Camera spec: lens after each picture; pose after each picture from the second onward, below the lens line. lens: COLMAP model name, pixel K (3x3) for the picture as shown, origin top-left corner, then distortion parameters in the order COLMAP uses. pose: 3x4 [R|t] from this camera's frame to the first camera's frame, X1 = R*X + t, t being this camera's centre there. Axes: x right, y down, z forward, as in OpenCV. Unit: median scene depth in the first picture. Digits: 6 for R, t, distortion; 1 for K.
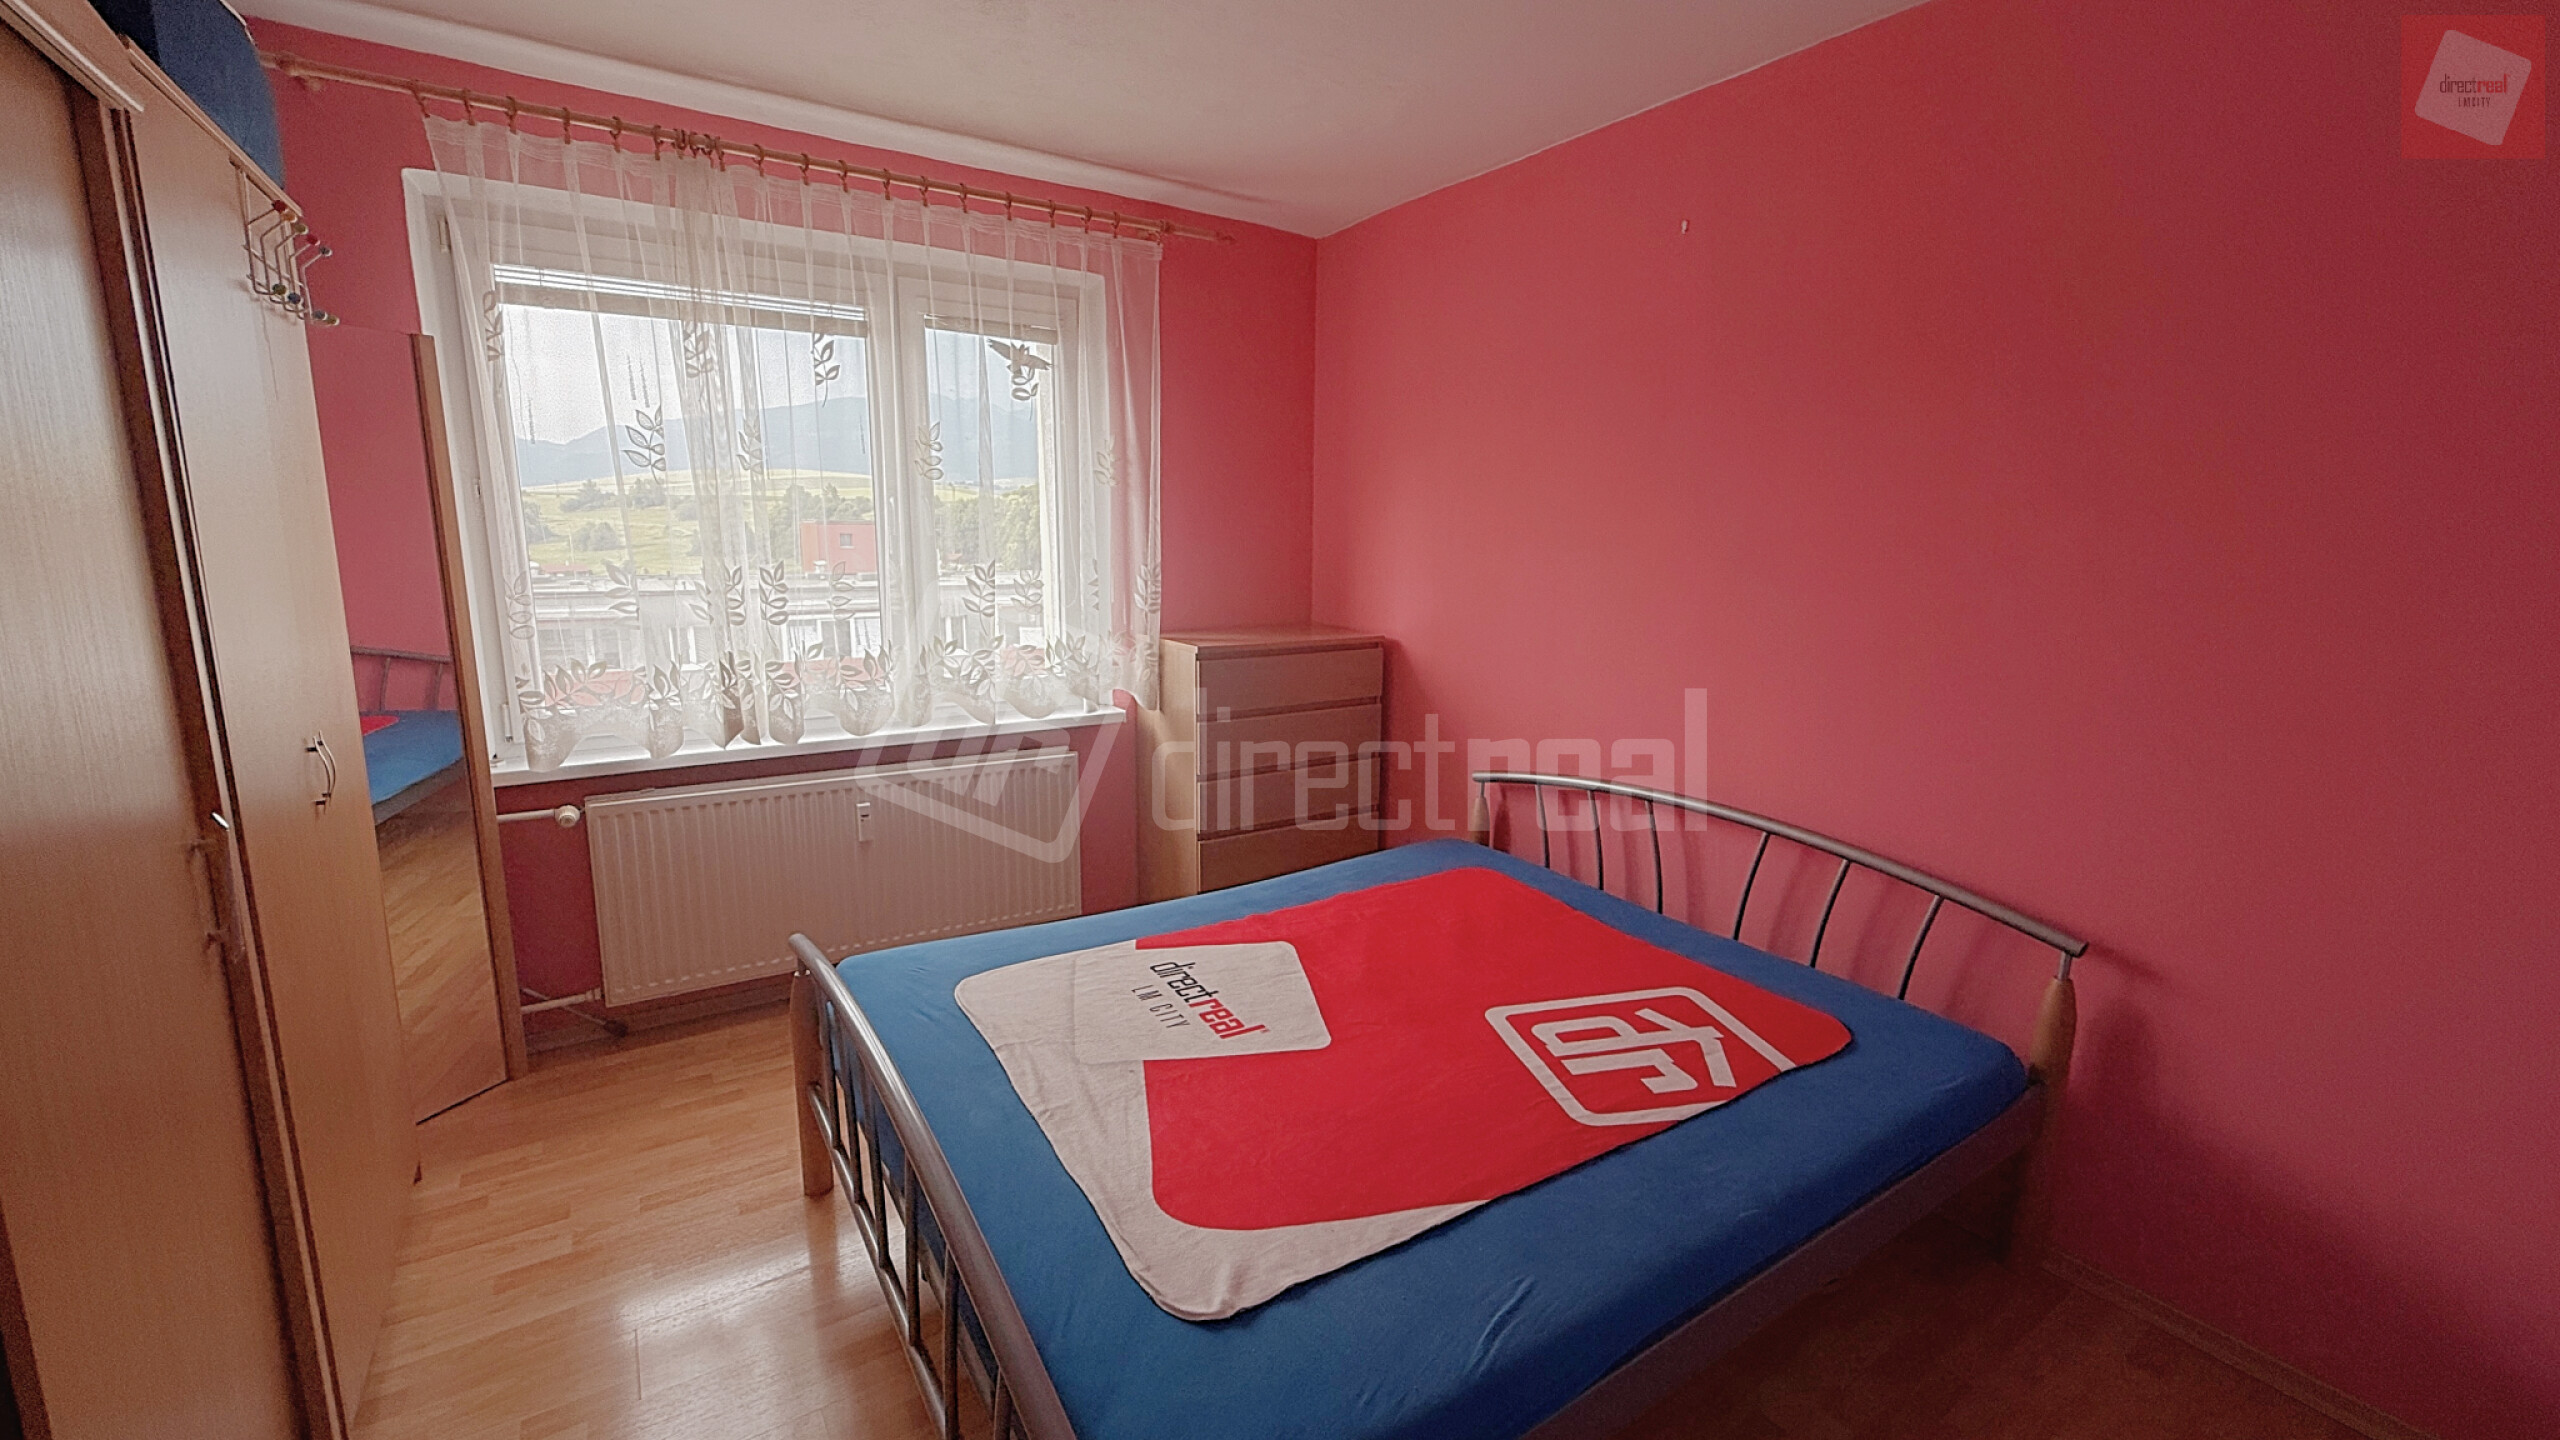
lens RADIAL K [[1021.4, 0, 1278.3], [0, 1021.4, 709.1], [0, 0, 1]] dist [0.003198, 0.000515]
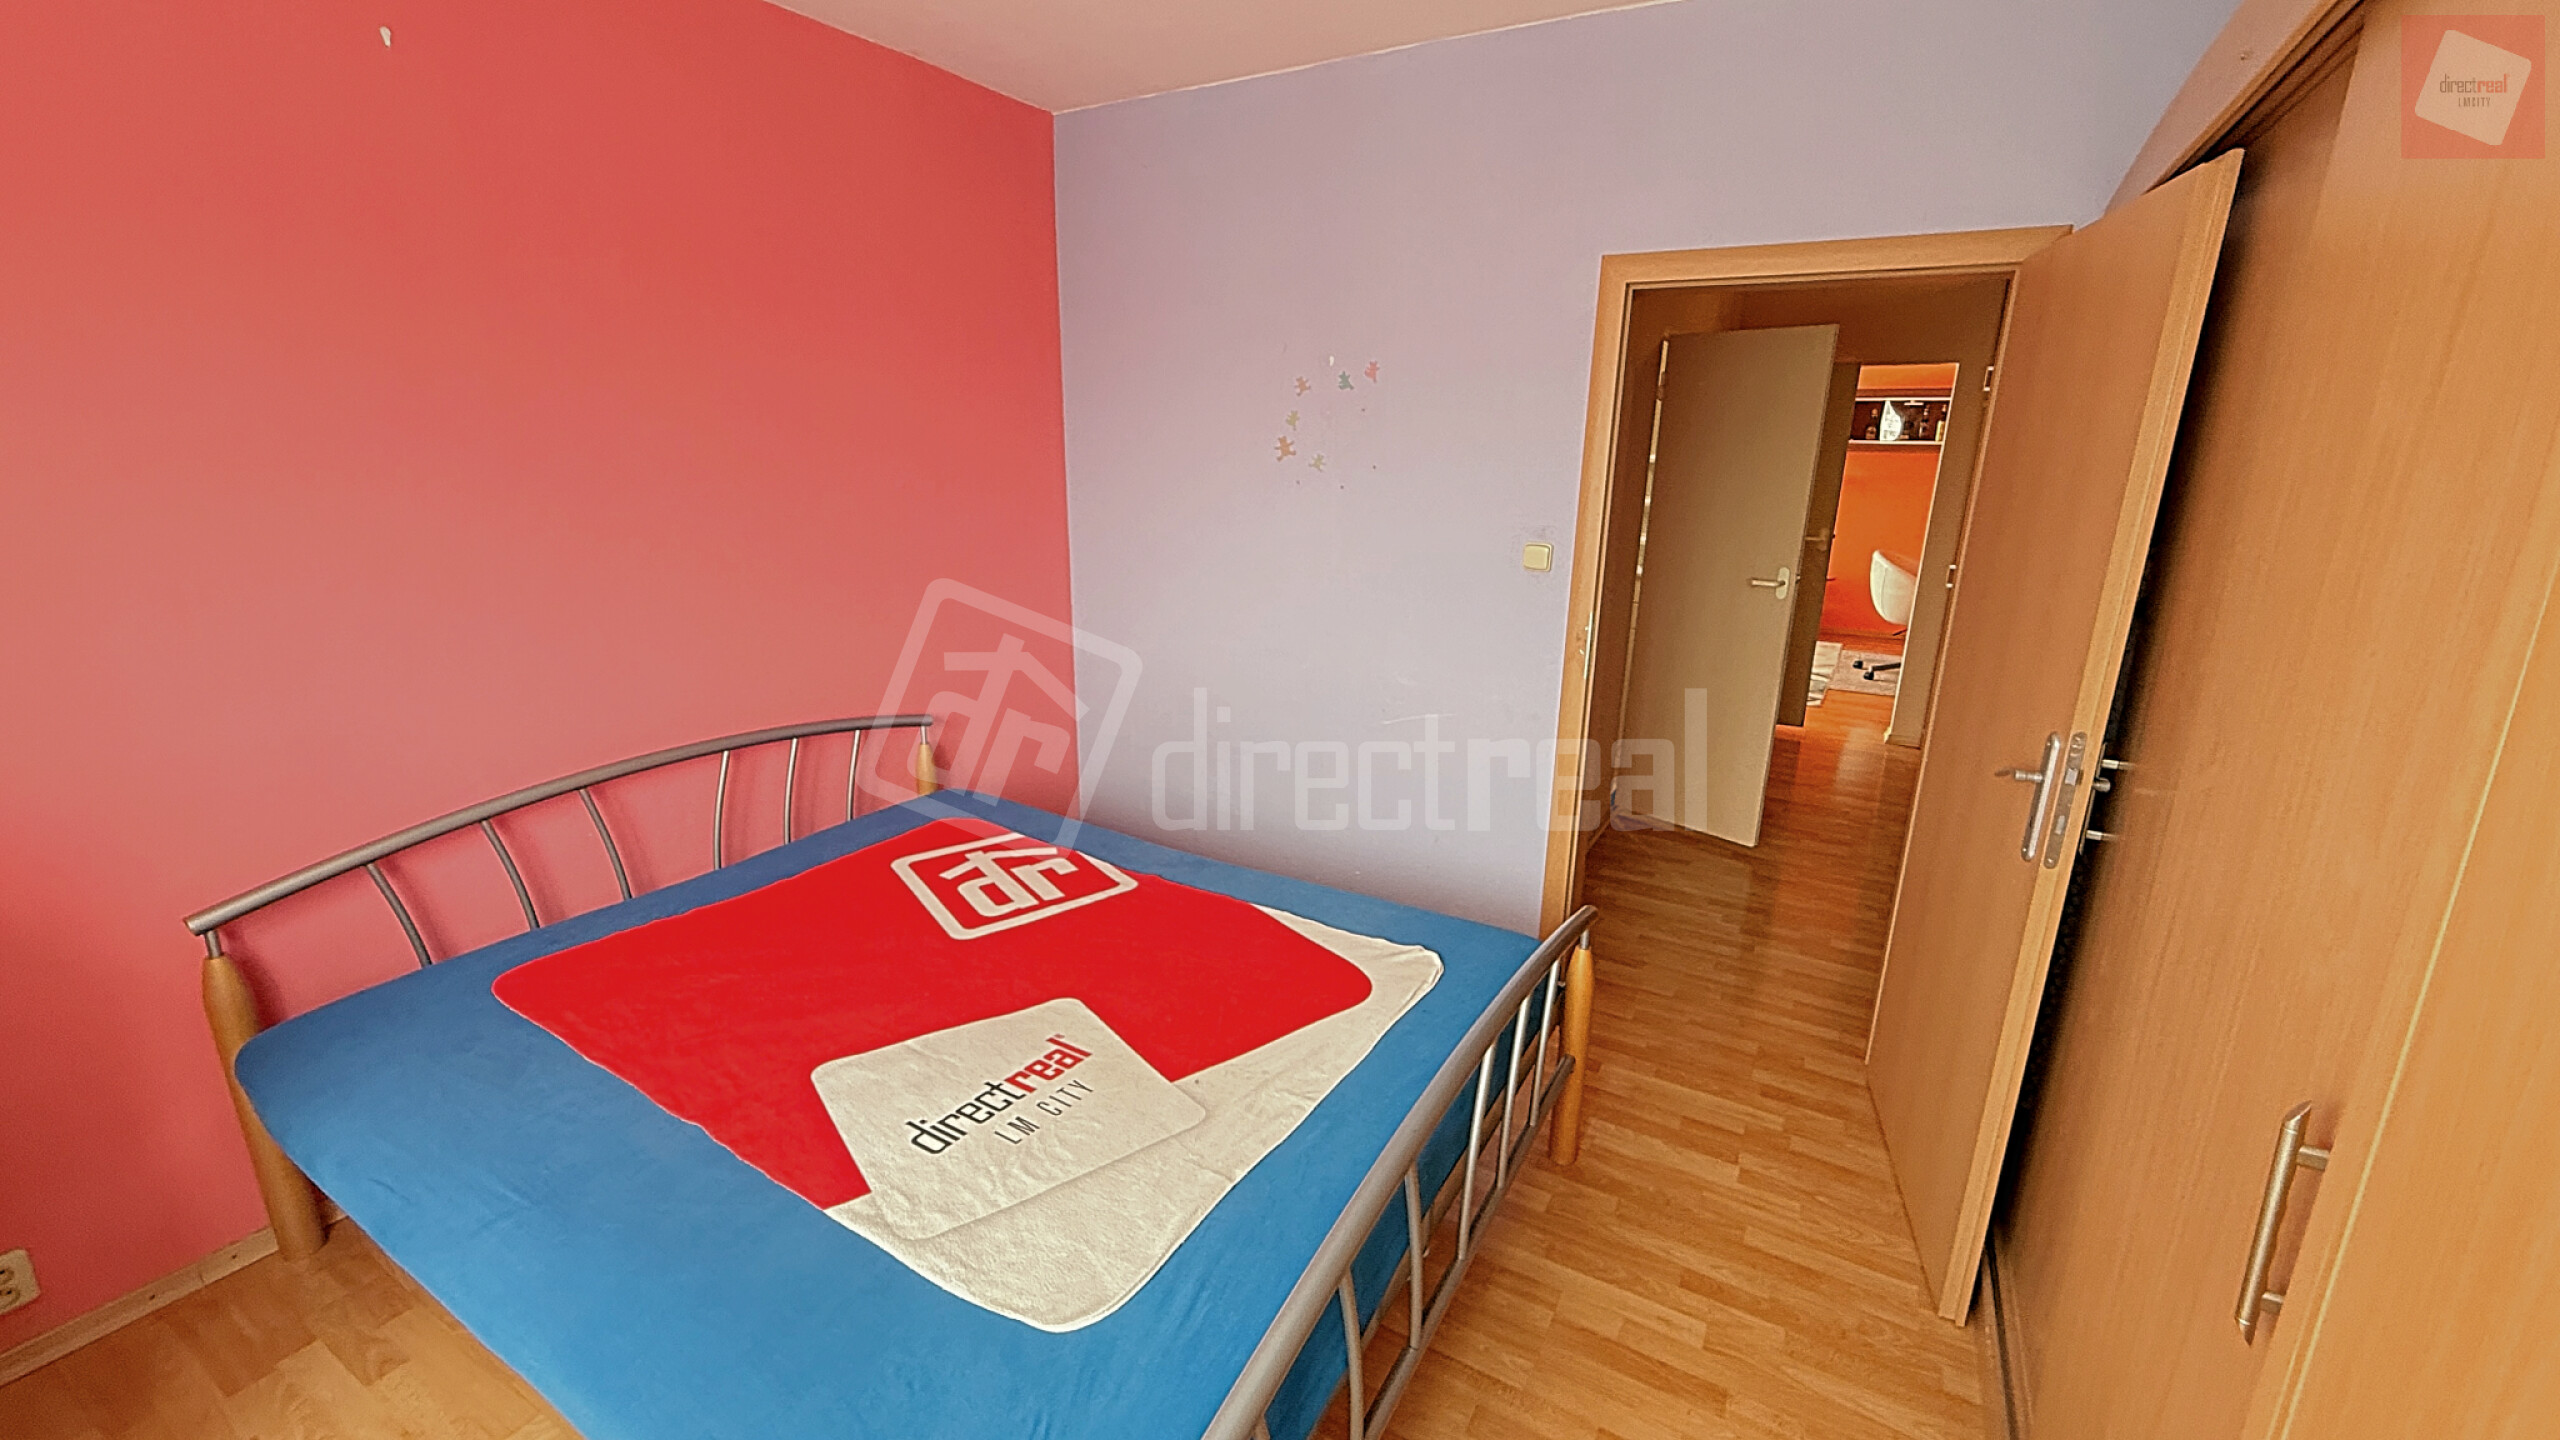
lens RADIAL K [[1021.4, 0, 1277.6], [0, 1021.4, 712.9], [0, 0, 1]] dist [0.003198, 0.000515]
pose [[-0.441774, -0.244125, 0.863272, -0.812917], [0.143080, 0.930774, 0.336434, -0.229183], [-0.885643, 0.272145, -0.376263, 1.095554]]
